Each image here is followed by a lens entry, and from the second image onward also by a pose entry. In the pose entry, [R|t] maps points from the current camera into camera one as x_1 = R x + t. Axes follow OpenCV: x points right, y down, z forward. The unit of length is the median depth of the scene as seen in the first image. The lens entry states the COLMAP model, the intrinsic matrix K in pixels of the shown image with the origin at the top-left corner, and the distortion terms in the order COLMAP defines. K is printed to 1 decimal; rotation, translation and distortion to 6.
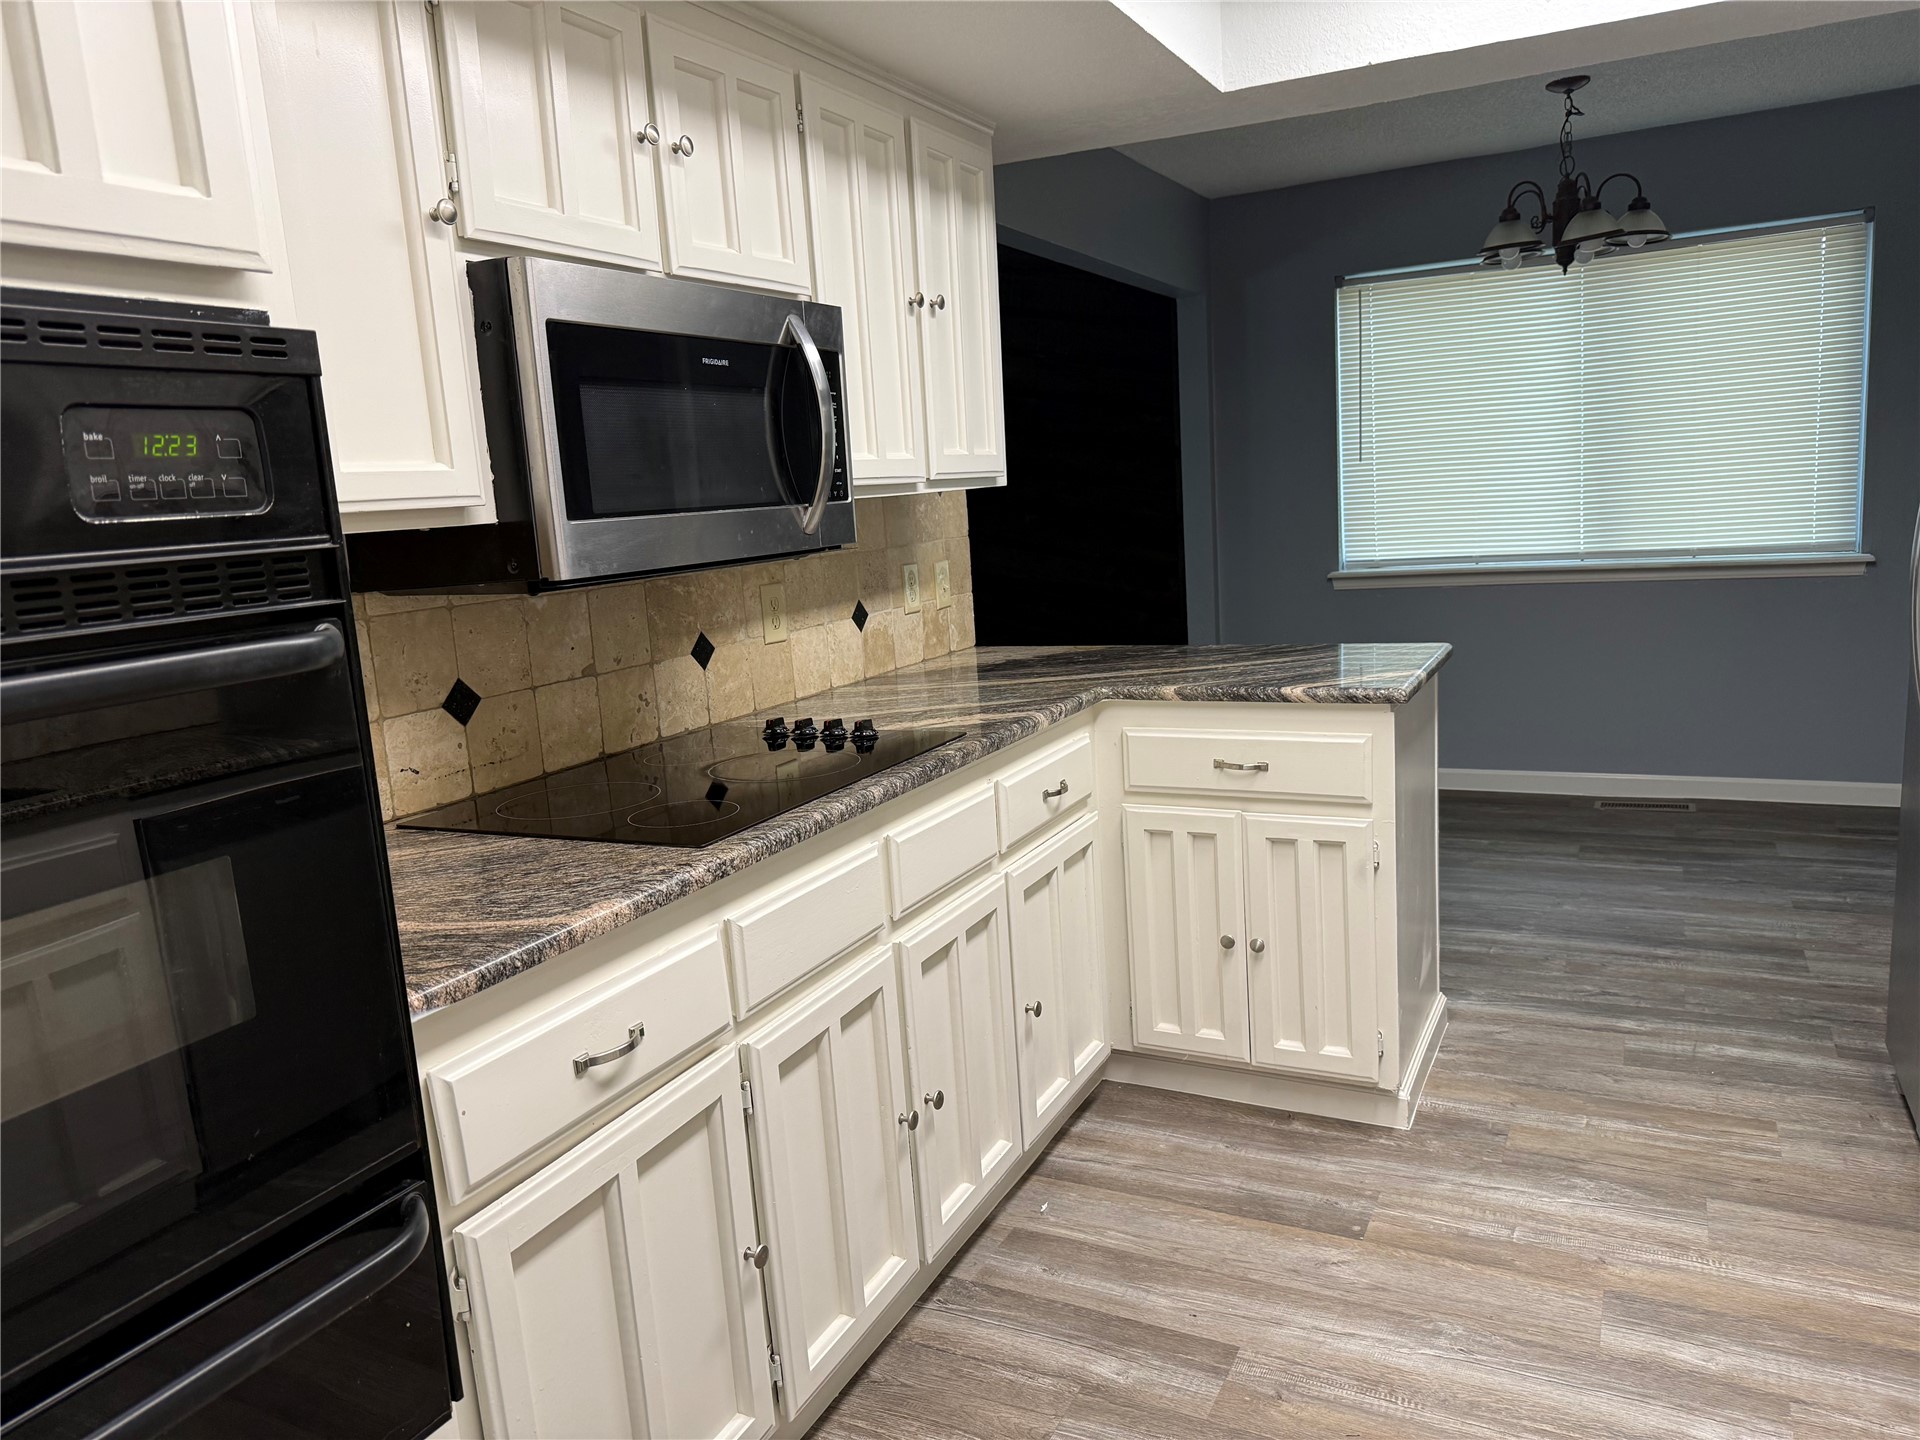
lens RADIAL K [[1347.6, 0, 963.5], [0, 1347.6, 718.0], [0, 0, 1]] dist [0.036340, -0.026481]
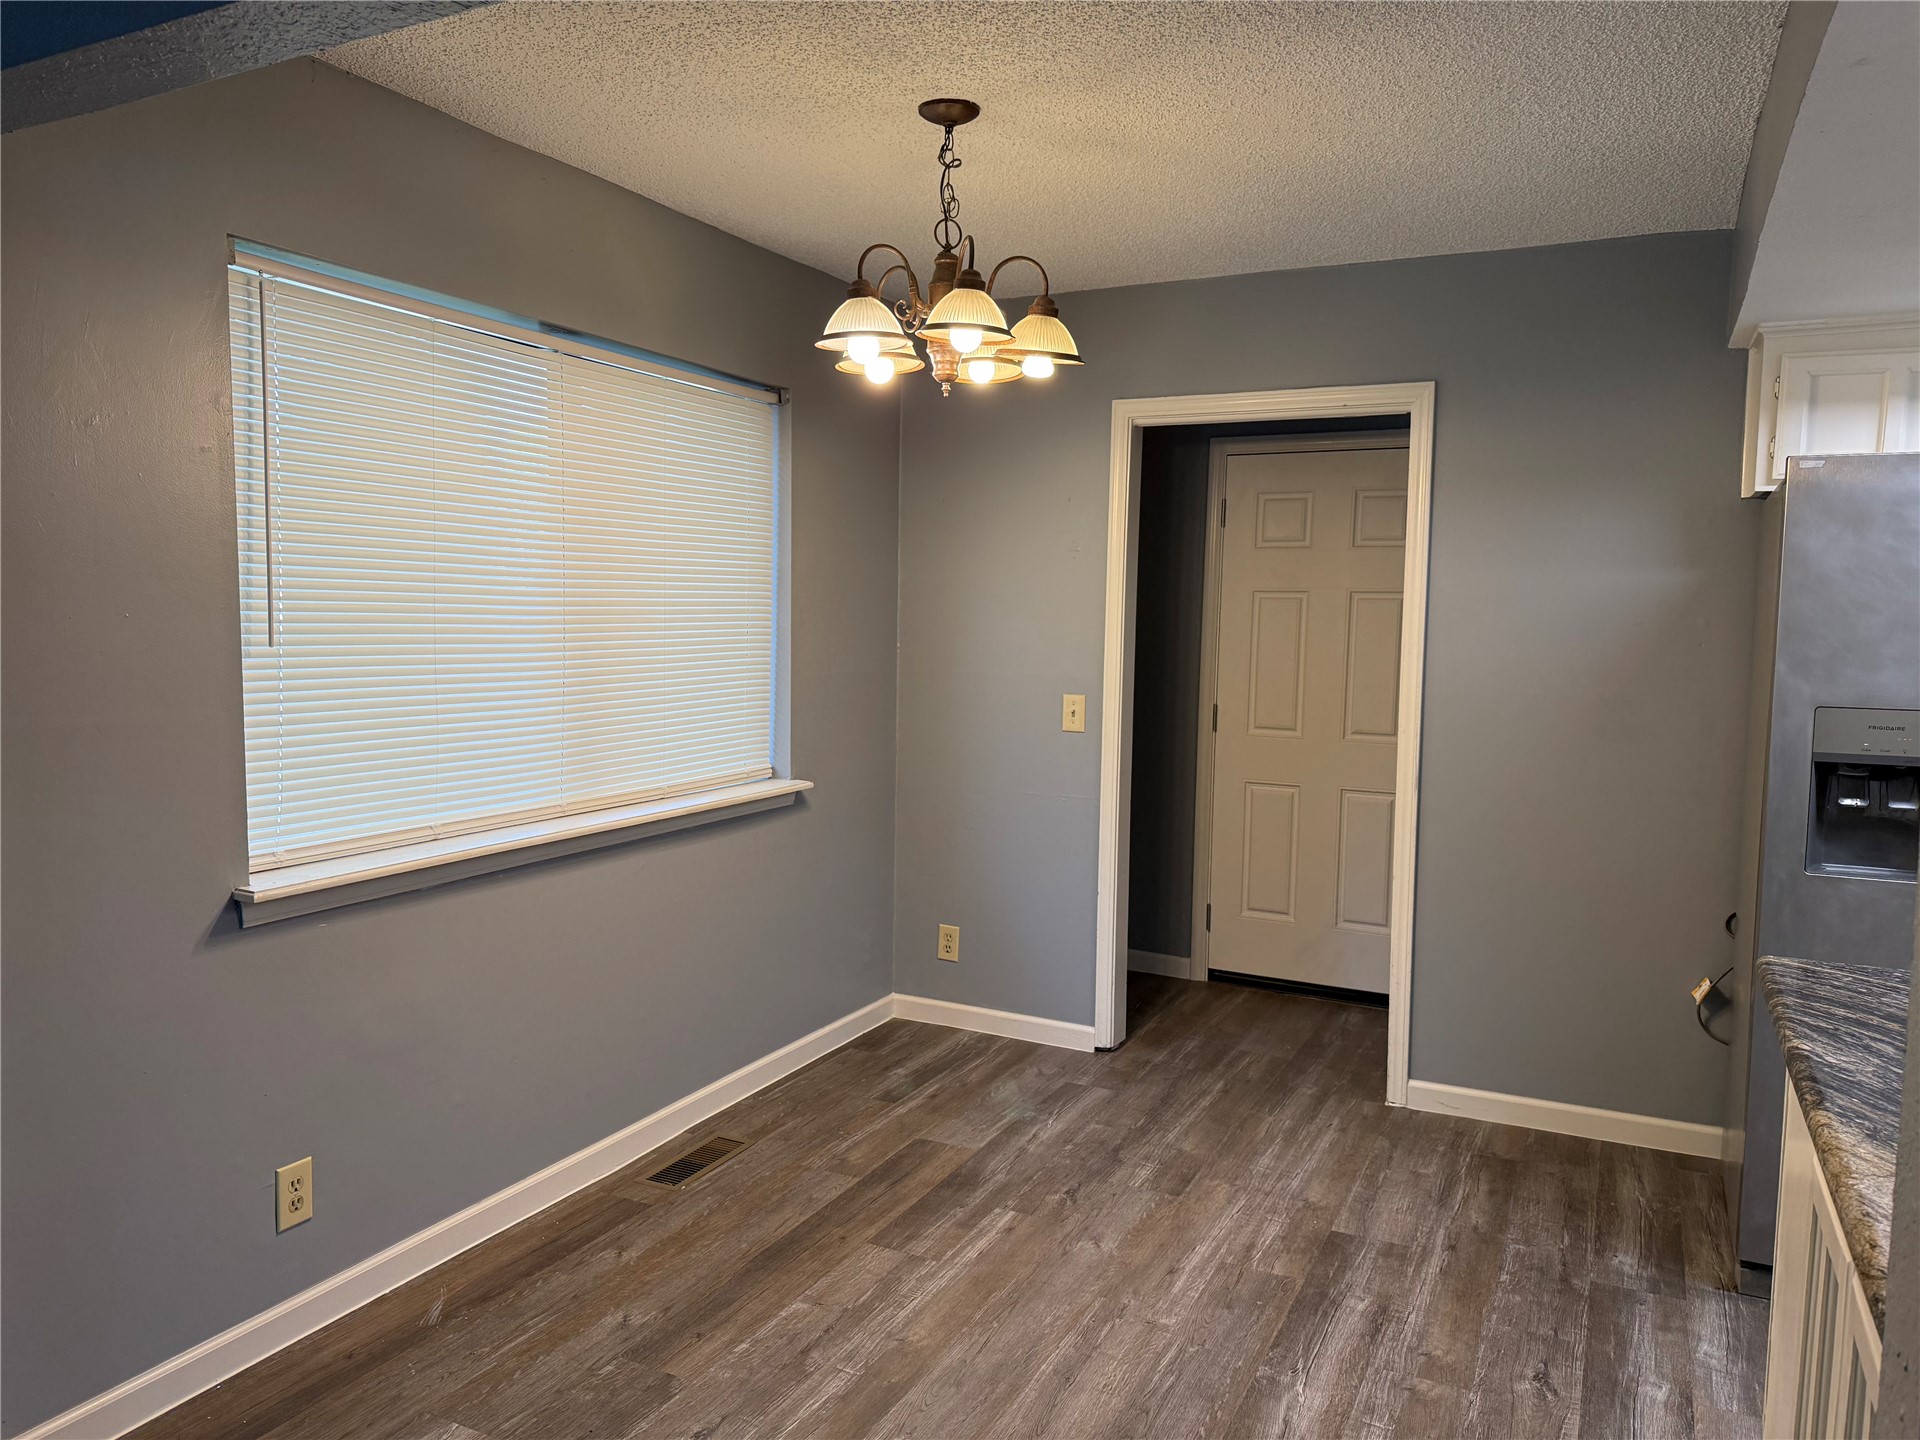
lens RADIAL K [[1347.6, 0, 963.8], [0, 1347.6, 720.4], [0, 0, 1]] dist [0.036340, -0.026481]
pose [[-0.023336, -0.018946, 0.999548, -0.222255], [0.146697, 0.988933, 0.022170, -0.184275], [-0.988906, 0.147148, -0.020298, 1.042387]]
